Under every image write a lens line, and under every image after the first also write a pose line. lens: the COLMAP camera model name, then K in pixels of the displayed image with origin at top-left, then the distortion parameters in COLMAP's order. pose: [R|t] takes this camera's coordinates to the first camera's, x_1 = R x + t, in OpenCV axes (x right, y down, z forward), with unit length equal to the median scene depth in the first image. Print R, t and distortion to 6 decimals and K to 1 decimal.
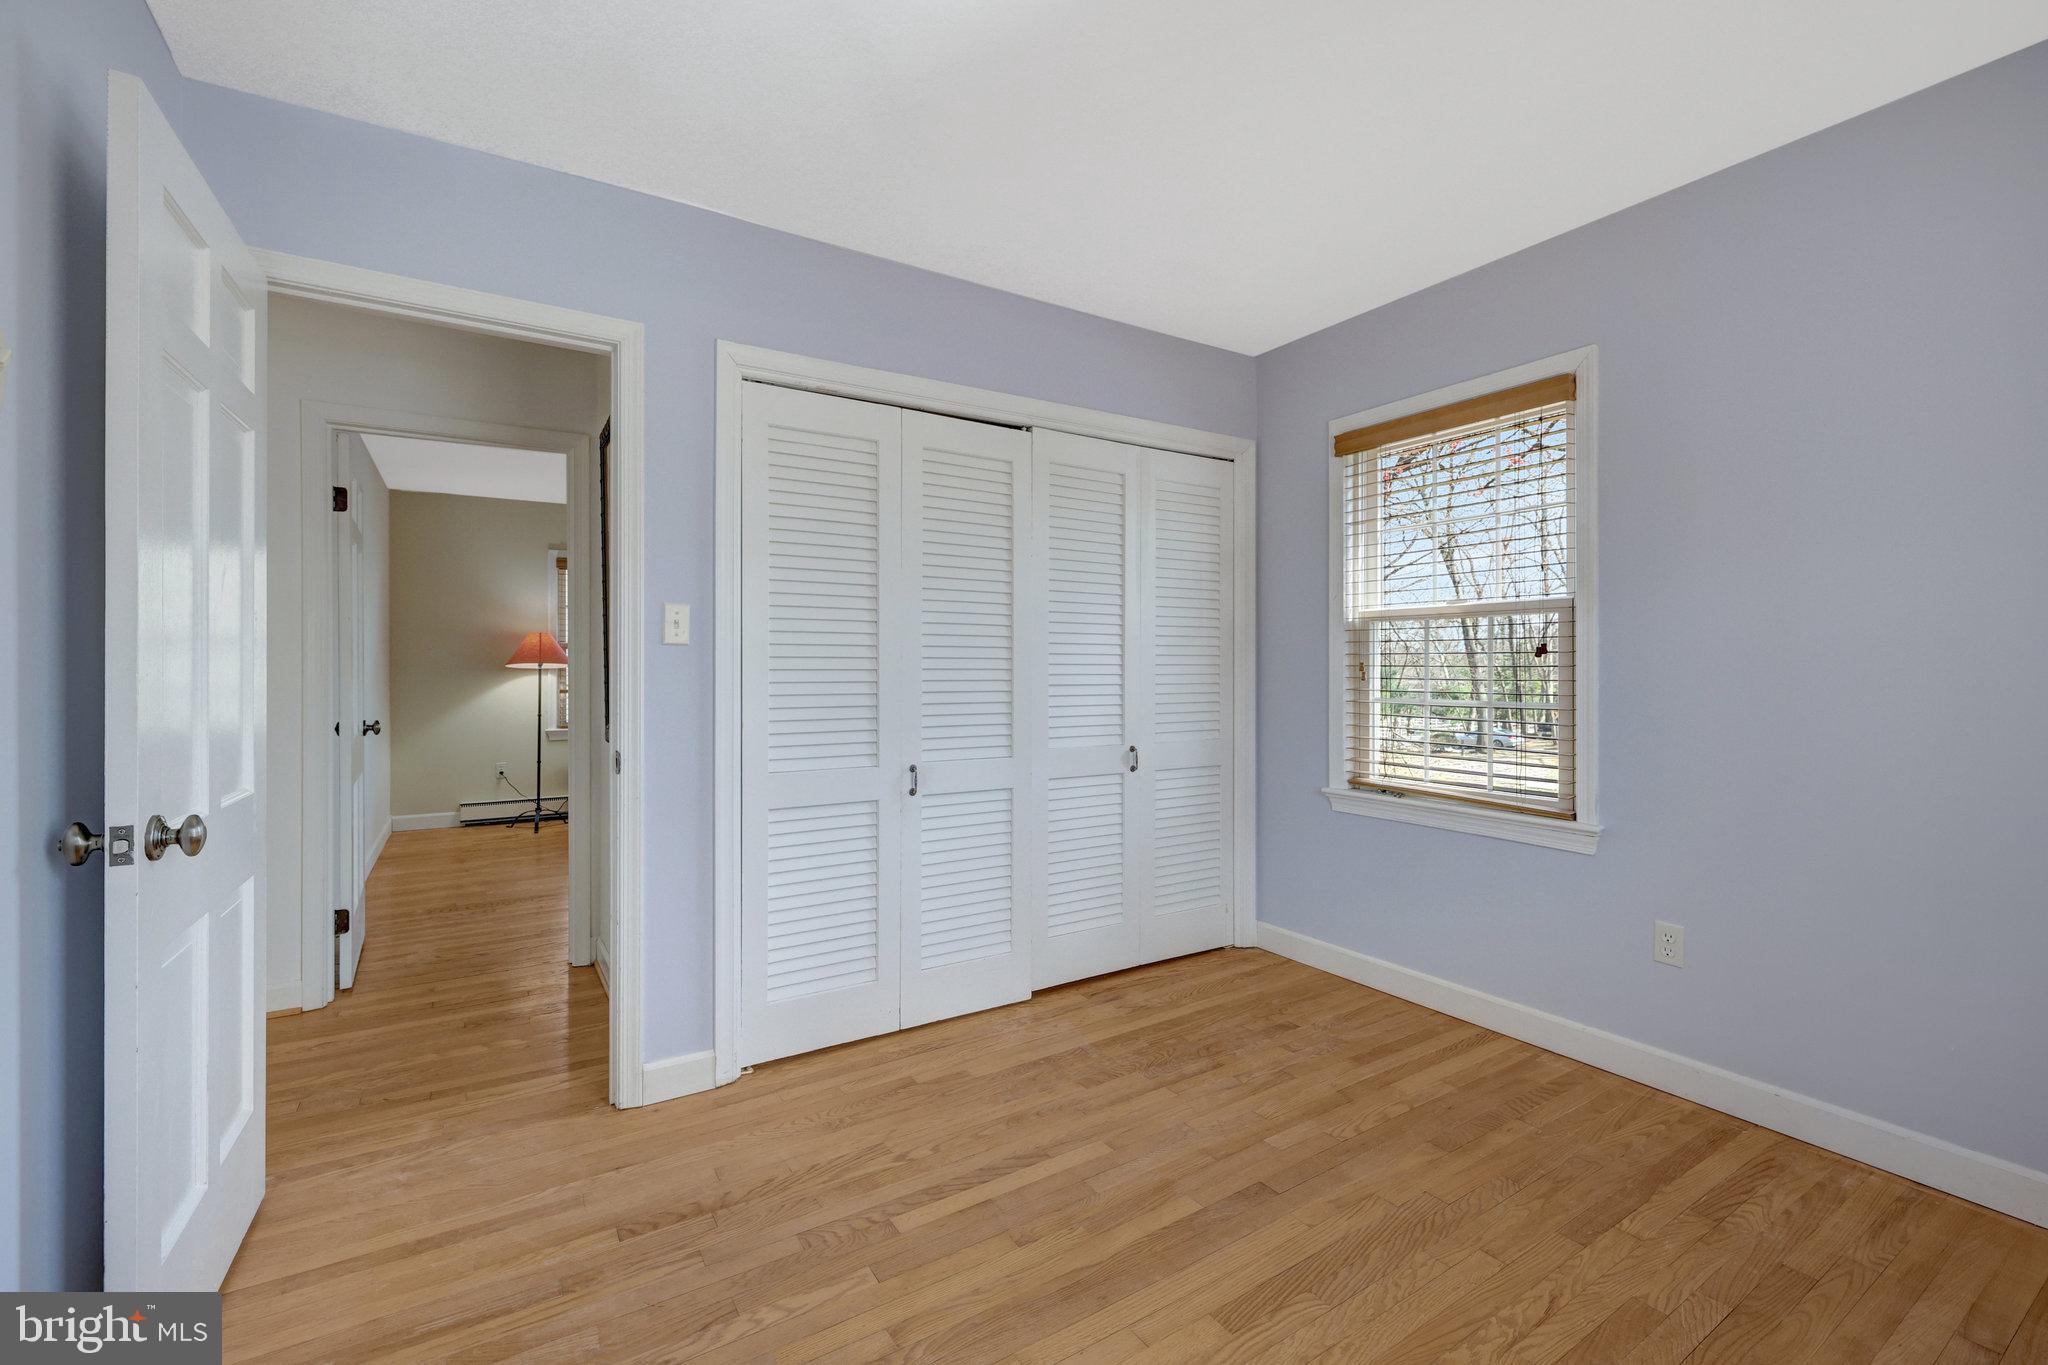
lens RADIAL K [[851.6, 0, 1026.4], [0, 851.6, 675.0], [0, 0, 1]] dist [0.002065, 0.000425]
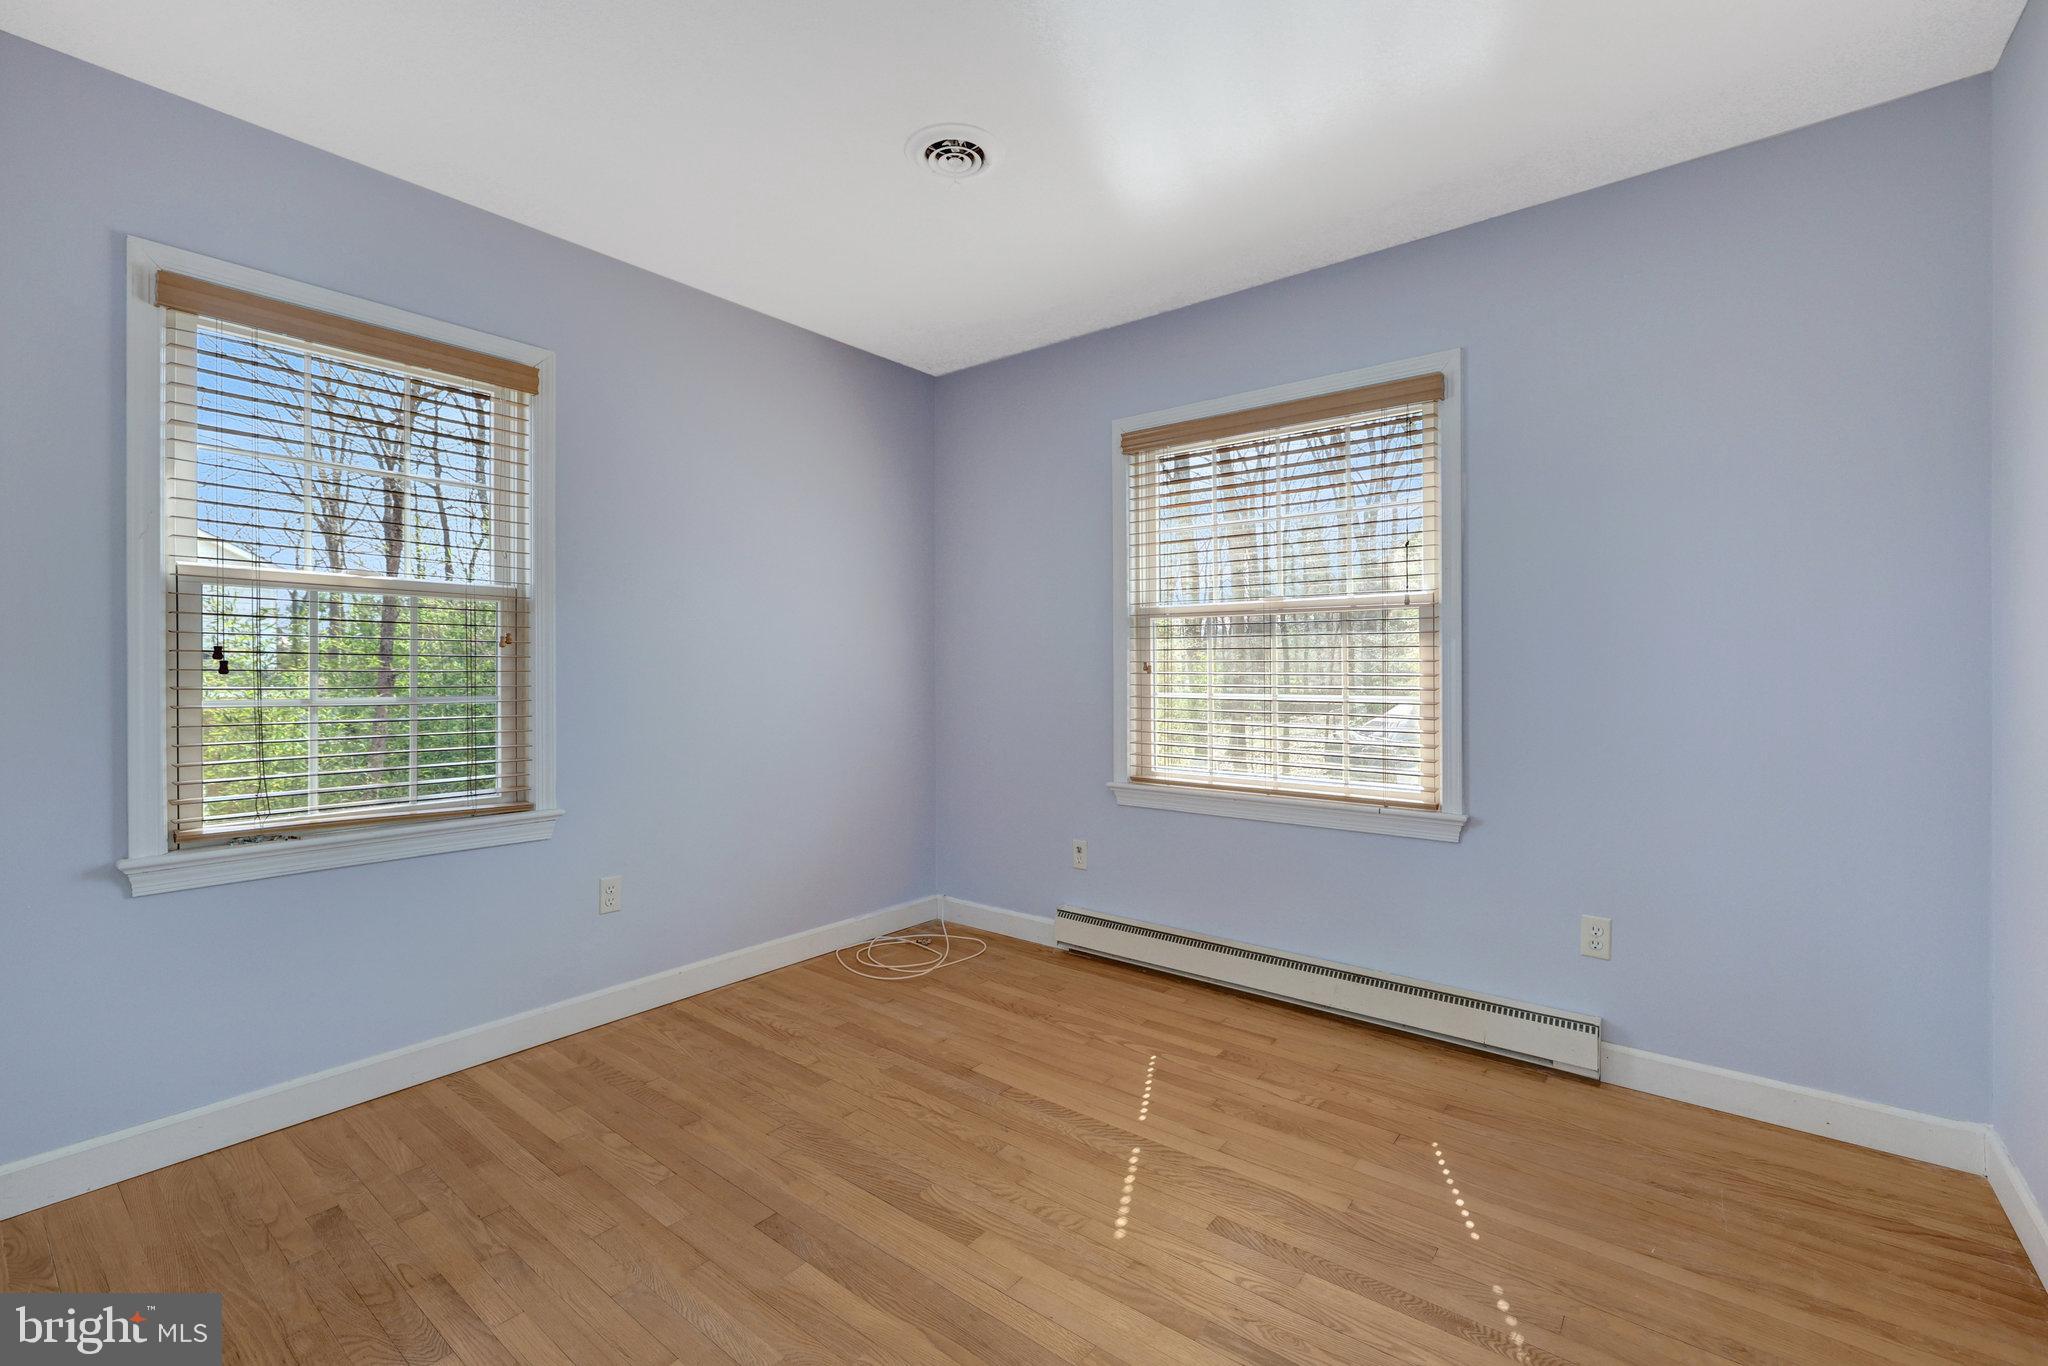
lens RADIAL K [[888.3, 0, 1024.6], [0, 888.3, 679.3], [0, 0, 1]] dist [0.000739, 0.000242]
pose [[-0.340933, -0.011615, 0.940016, -0.614587], [0.000164, 0.999923, 0.012414, 0.002651], [-0.940088, 0.004387, -0.340905, 0.919050]]
